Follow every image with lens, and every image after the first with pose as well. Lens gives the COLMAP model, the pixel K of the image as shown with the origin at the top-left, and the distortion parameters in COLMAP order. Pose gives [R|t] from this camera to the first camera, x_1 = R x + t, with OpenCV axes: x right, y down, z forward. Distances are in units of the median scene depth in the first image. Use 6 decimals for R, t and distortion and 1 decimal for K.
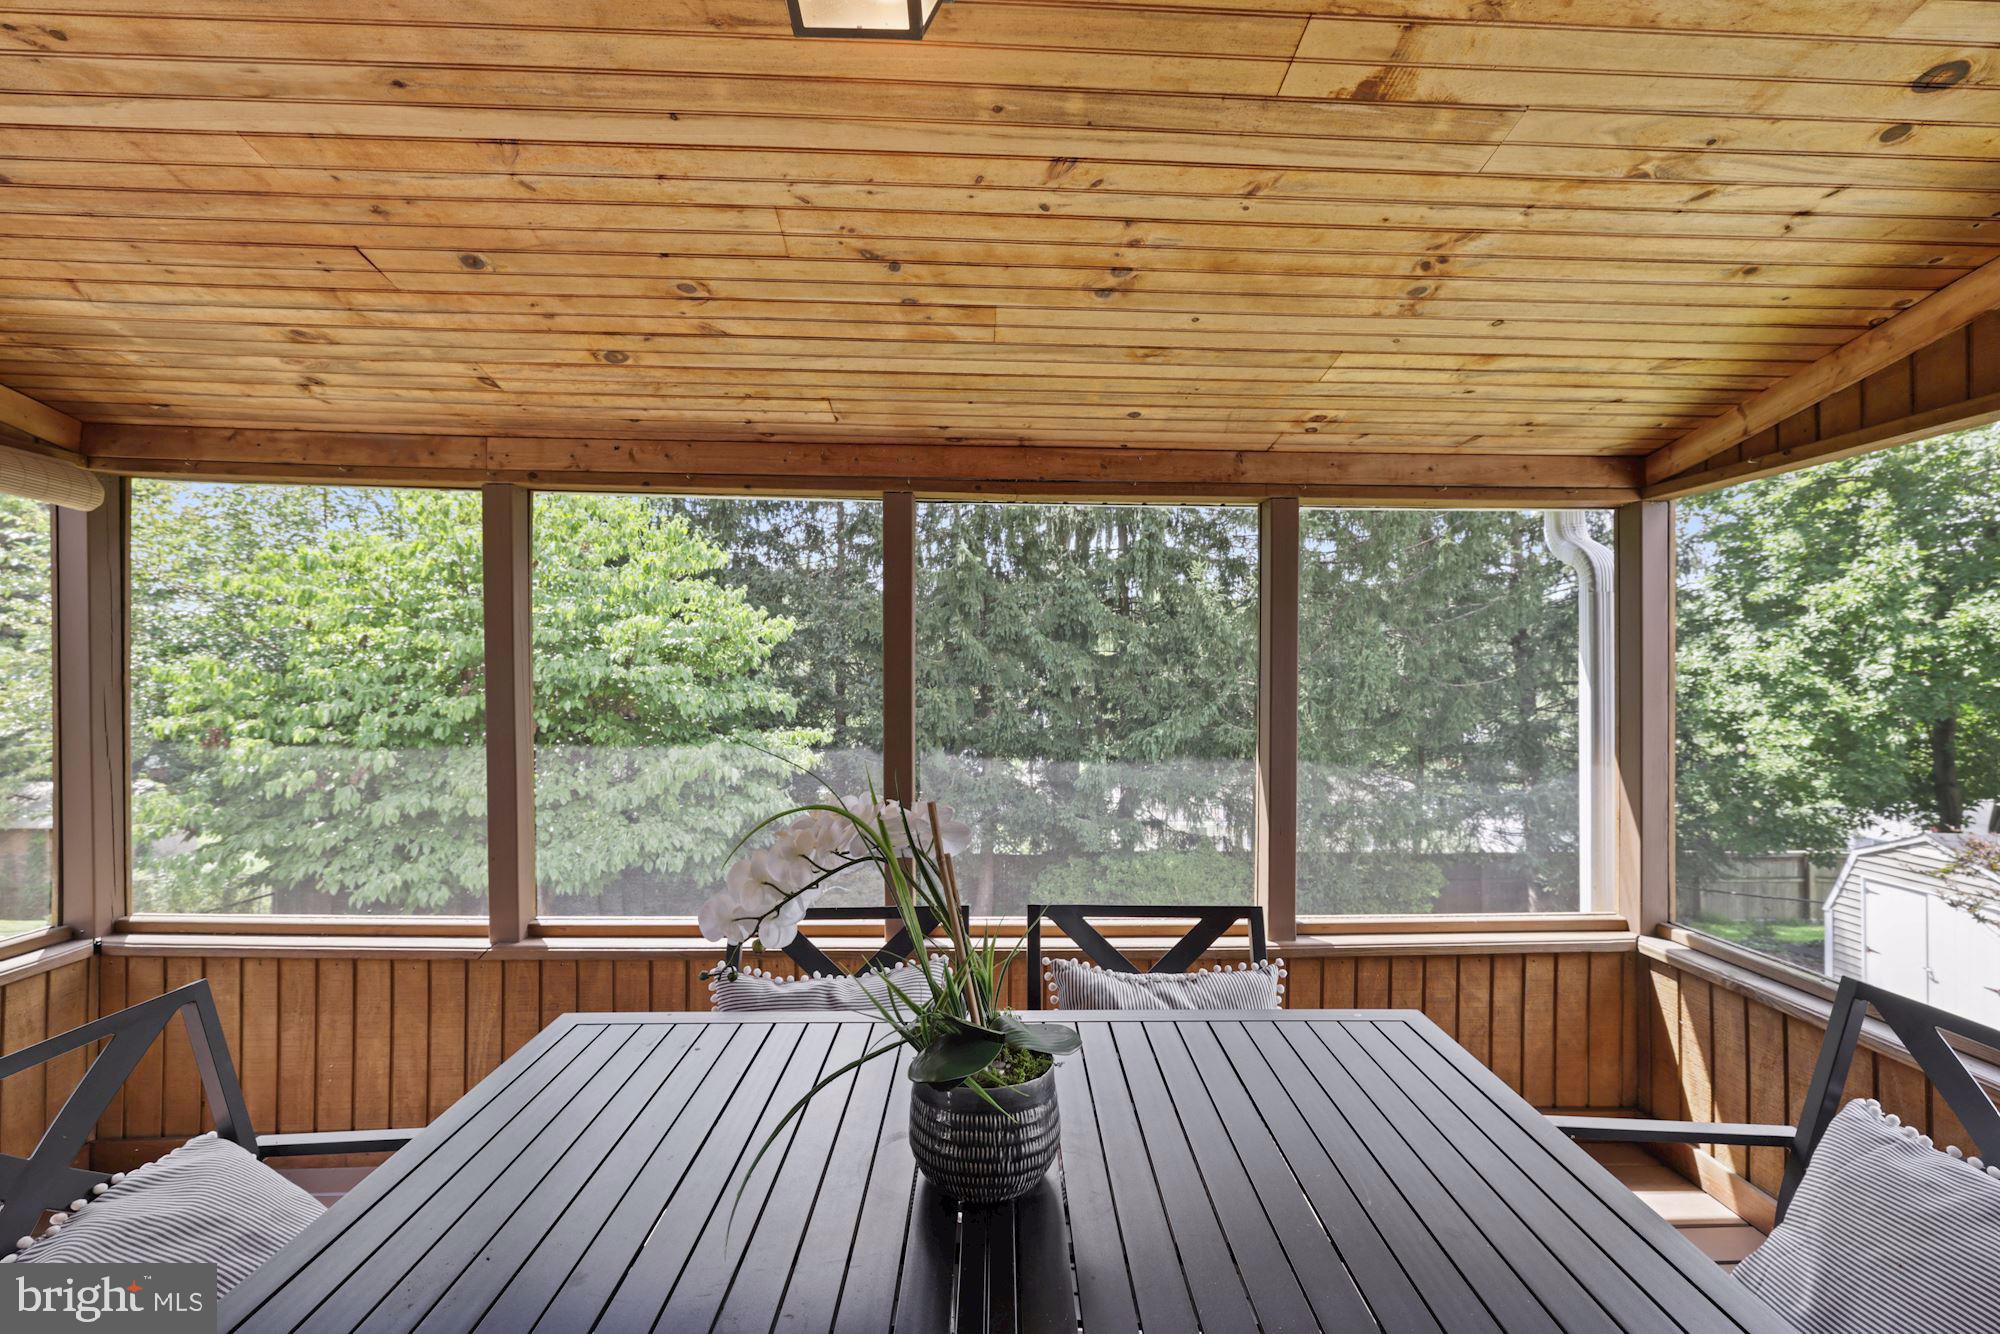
lens RADIAL K [[820.6, 0, 1000.0], [0, 820.6, 667.0], [0, 0, 1]] dist [-0.001877, -0.000207]
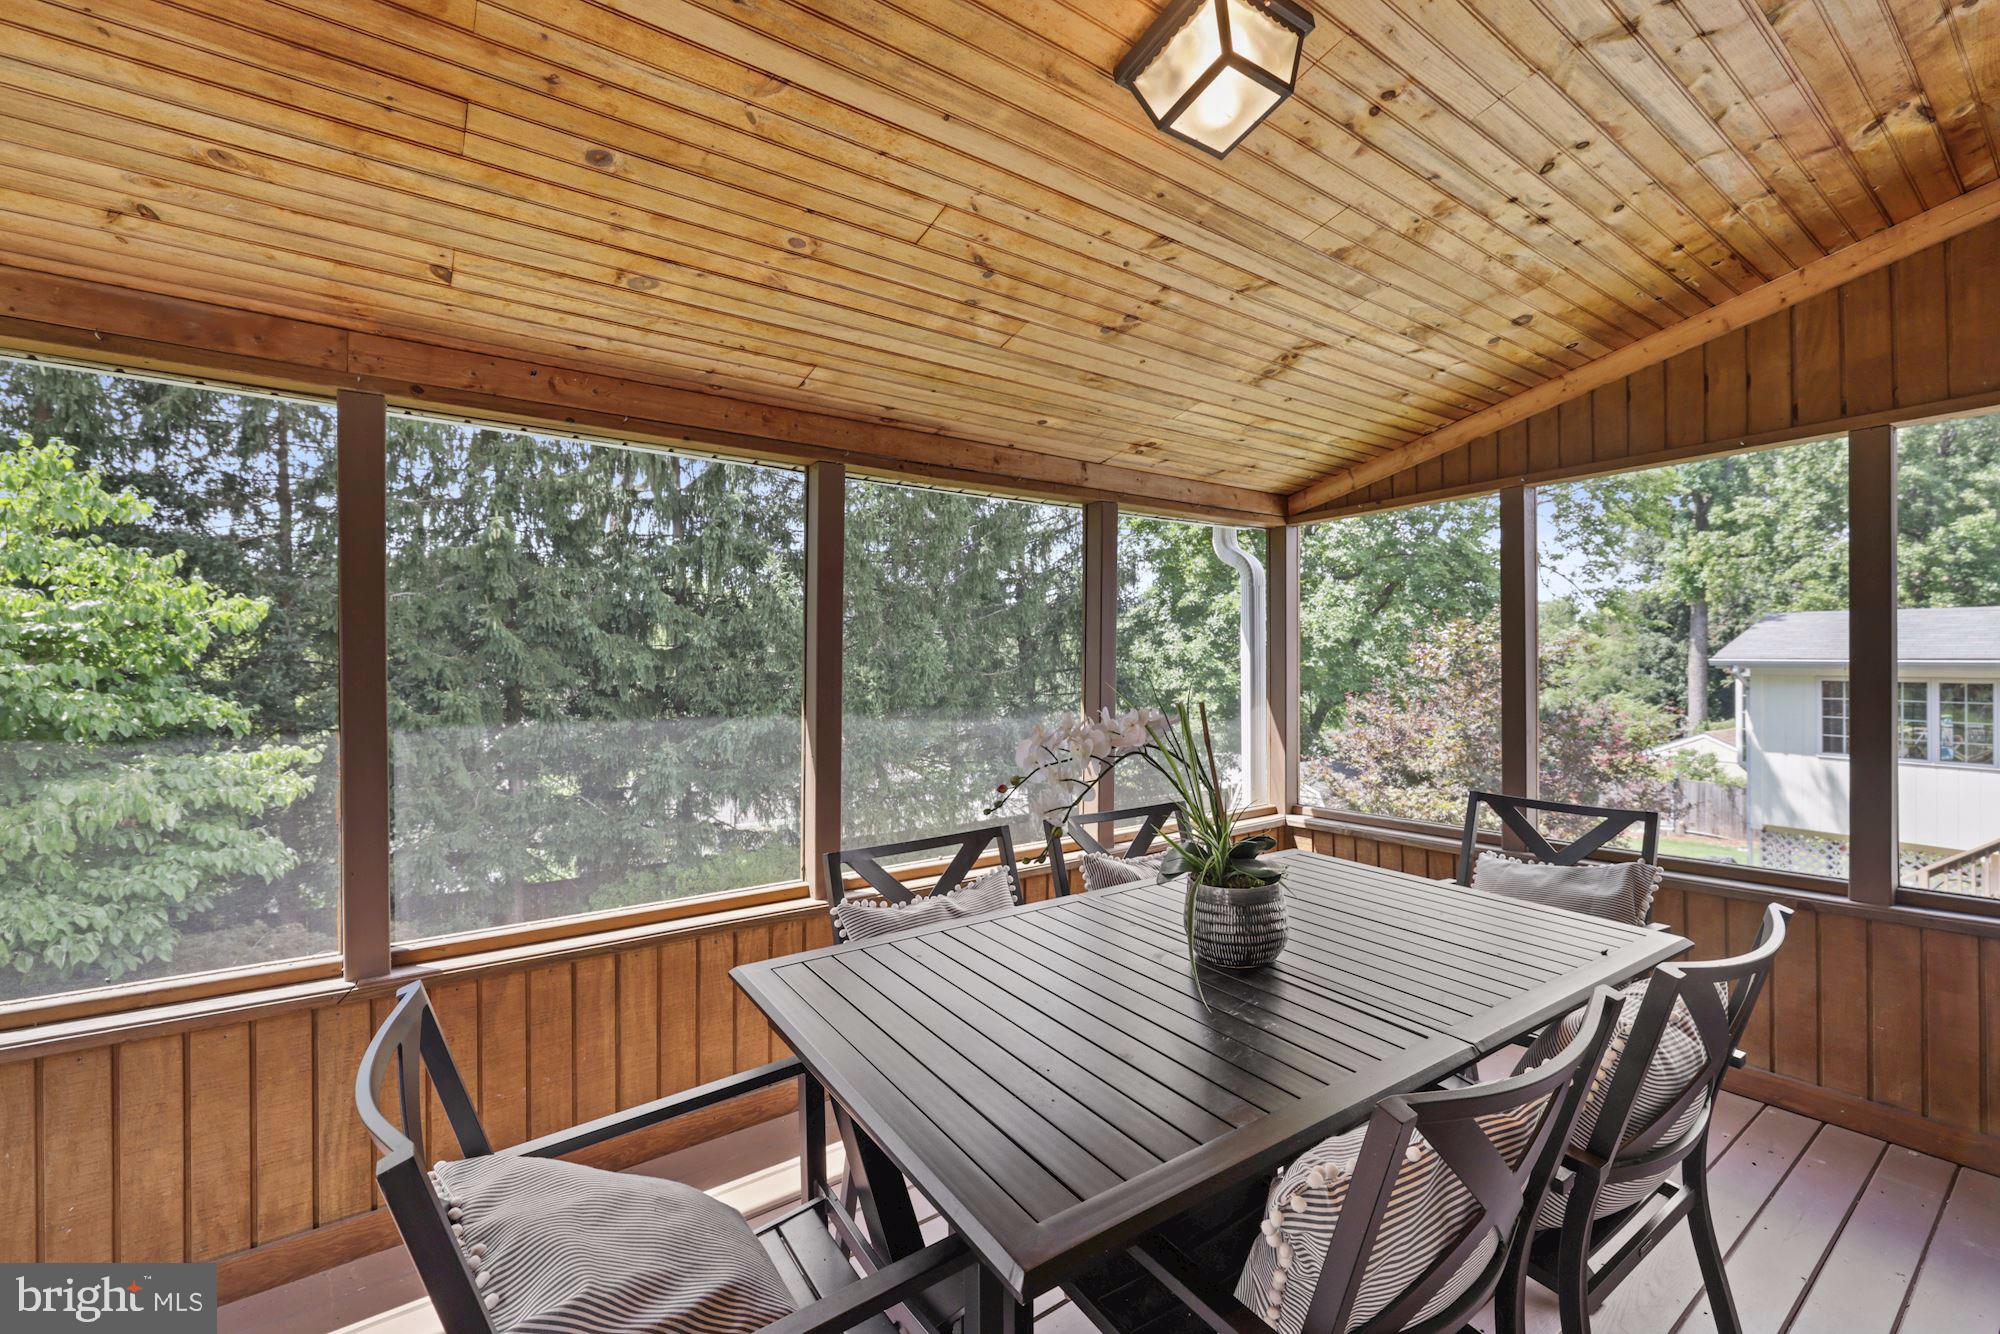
lens RADIAL K [[841.6, 0, 994.1], [0, 841.6, 673.6], [0, 0, 1]] dist [-0.001878, -0.000290]
pose [[0.838699, -0.019886, 0.544232, -0.515293], [0.015301, 0.999799, 0.012952, 0.041335], [-0.544380, -0.002536, 0.838835, -0.003916]]
